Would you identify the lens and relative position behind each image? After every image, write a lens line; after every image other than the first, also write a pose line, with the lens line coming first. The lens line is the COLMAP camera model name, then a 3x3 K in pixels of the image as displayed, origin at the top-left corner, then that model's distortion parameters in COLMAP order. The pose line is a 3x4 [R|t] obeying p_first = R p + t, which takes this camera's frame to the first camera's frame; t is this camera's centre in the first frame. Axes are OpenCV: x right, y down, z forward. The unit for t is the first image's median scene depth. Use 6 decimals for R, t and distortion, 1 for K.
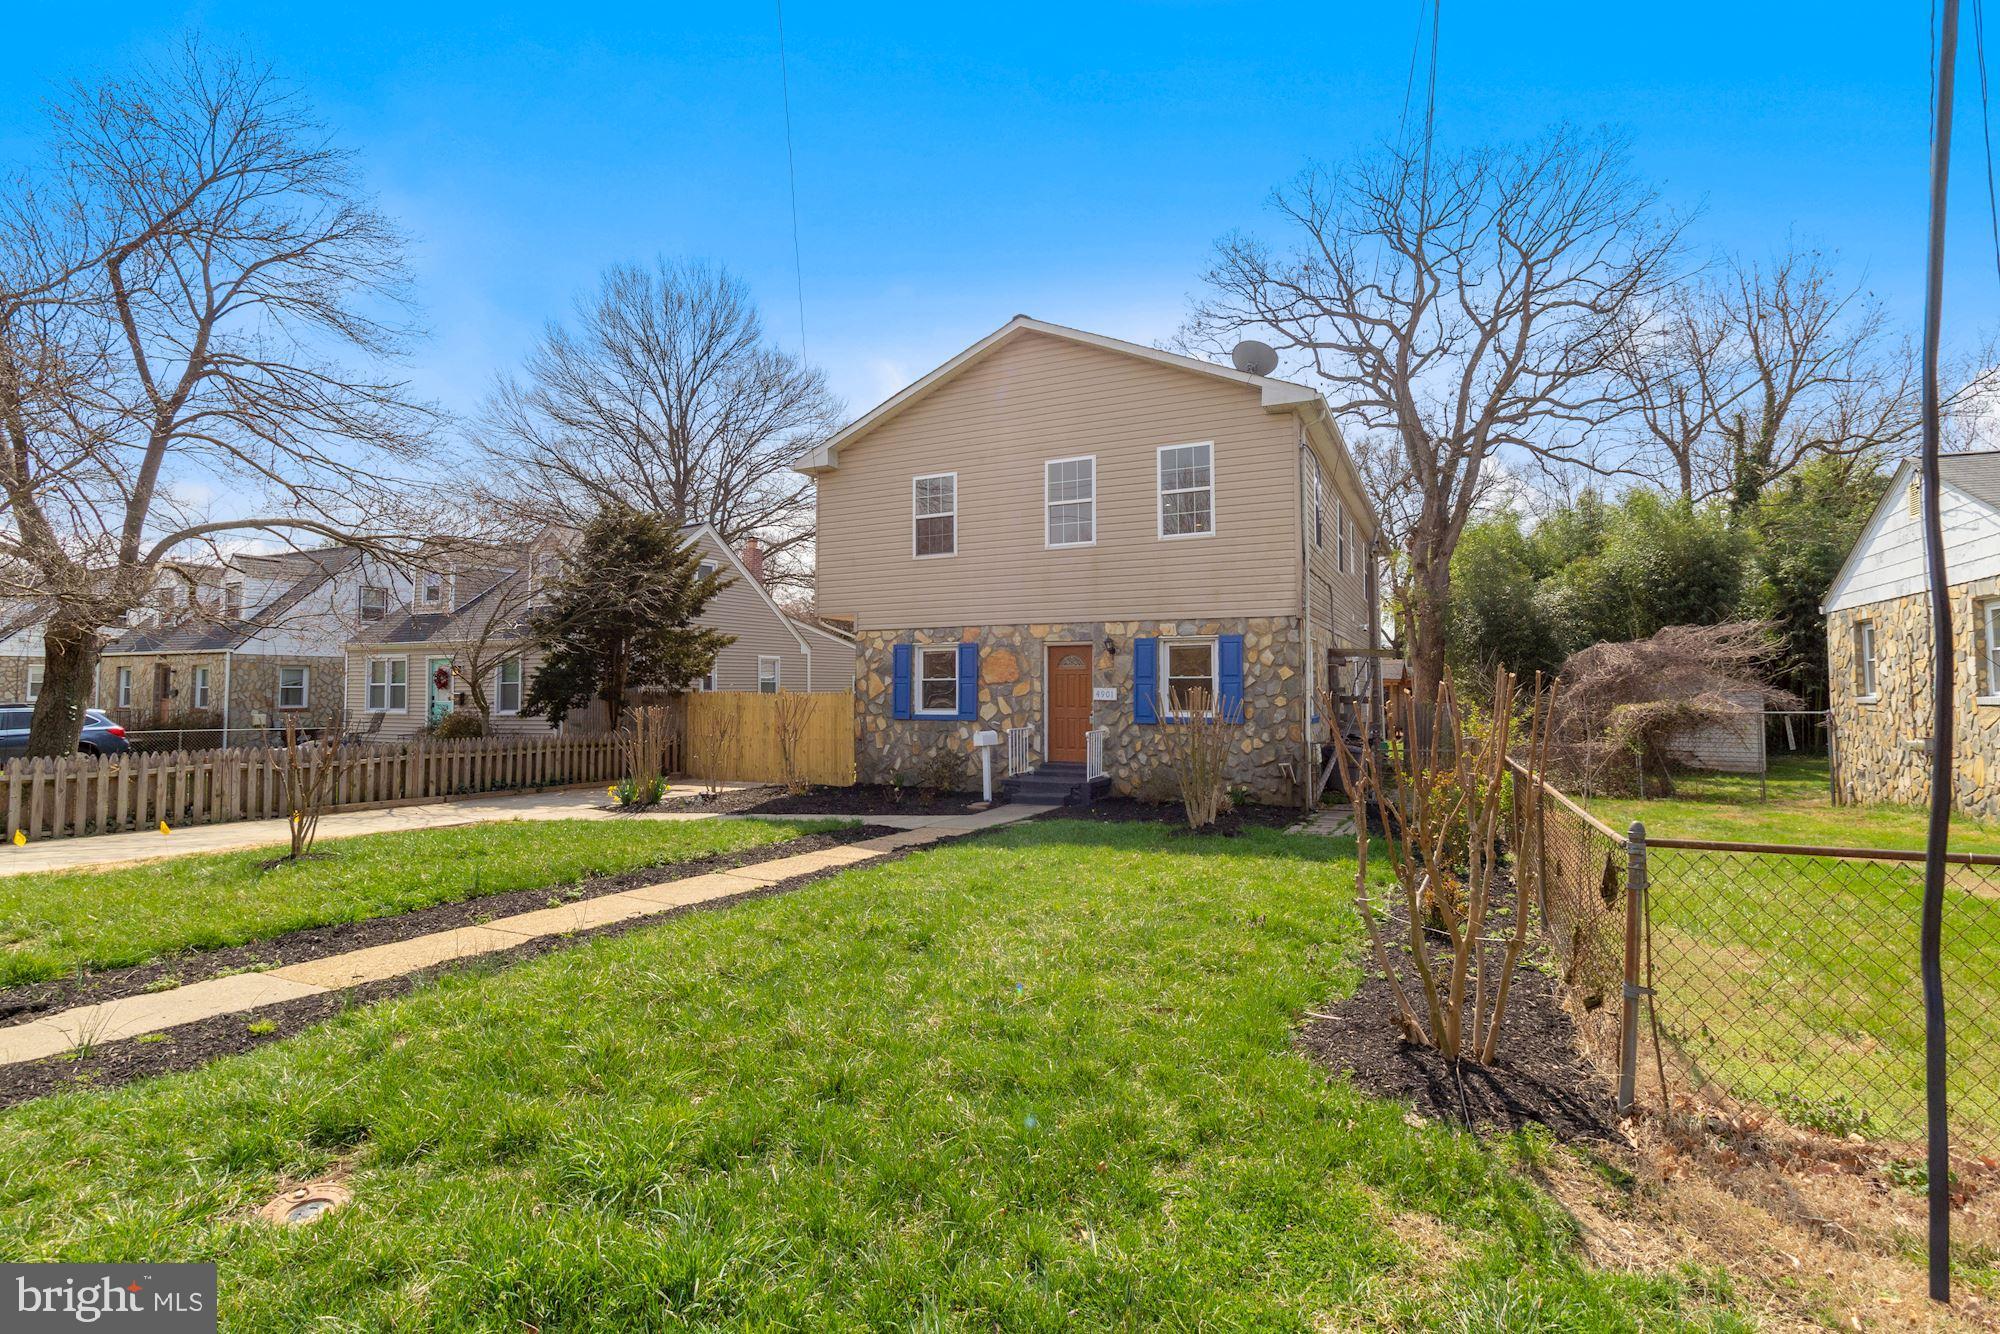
lens RADIAL K [[962.9, 0, 1012.0], [0, 962.9, 657.7], [0, 0, 1]] dist [-0.001490, -0.001527]
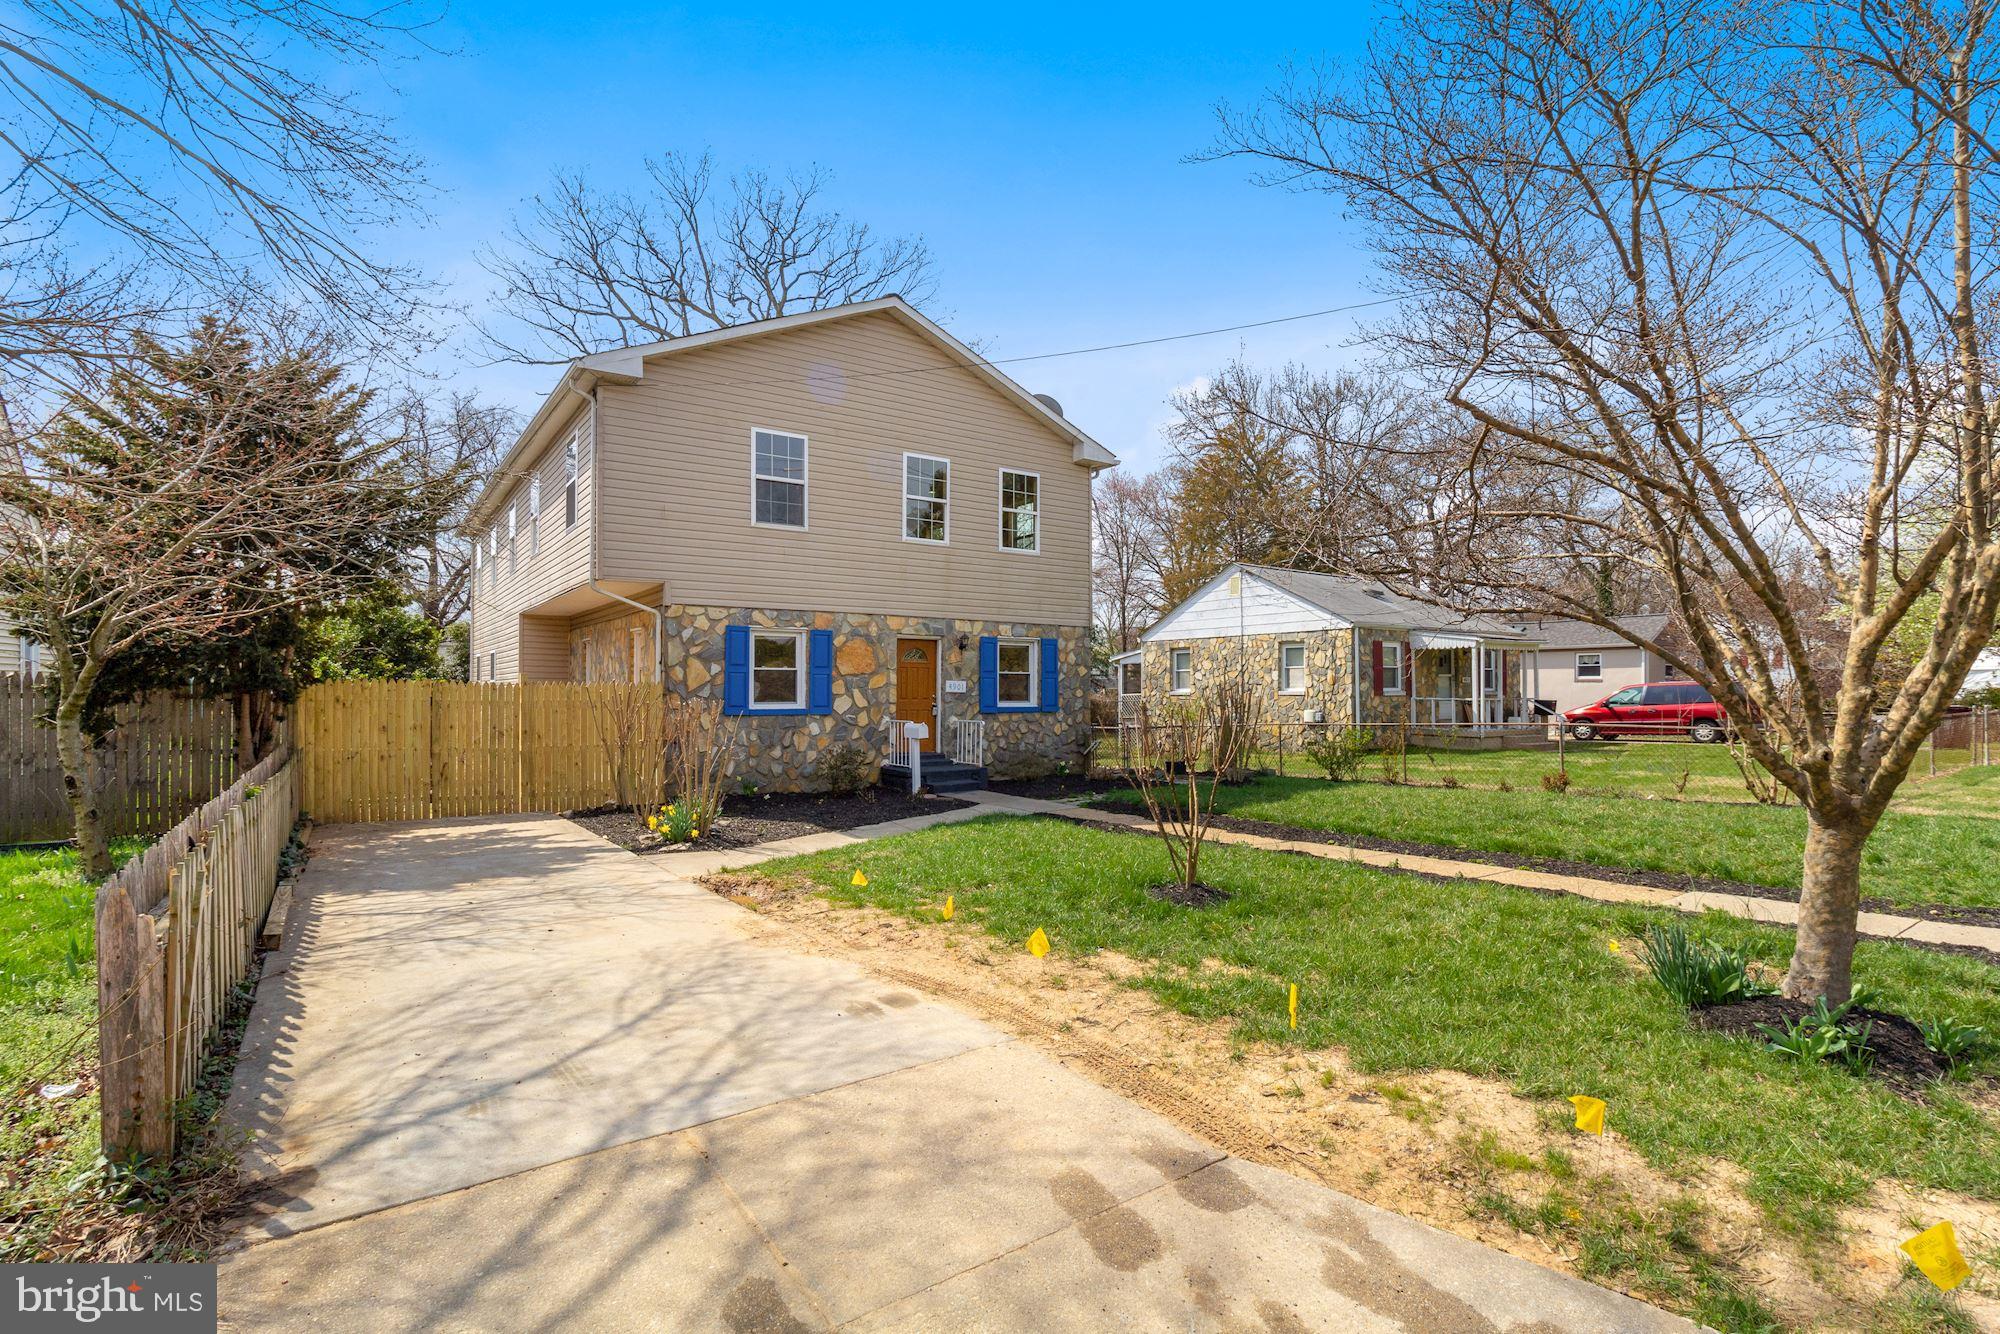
lens RADIAL K [[962.9, 0, 1012.1], [0, 962.9, 685.3], [0, 0, 1]] dist [-0.001490, -0.001527]
pose [[0.473194, 0.003843, 0.880950, -0.771550], [-0.039969, 0.999054, 0.017110, 0.014568], [-0.880051, -0.043307, 0.472900, 0.412740]]
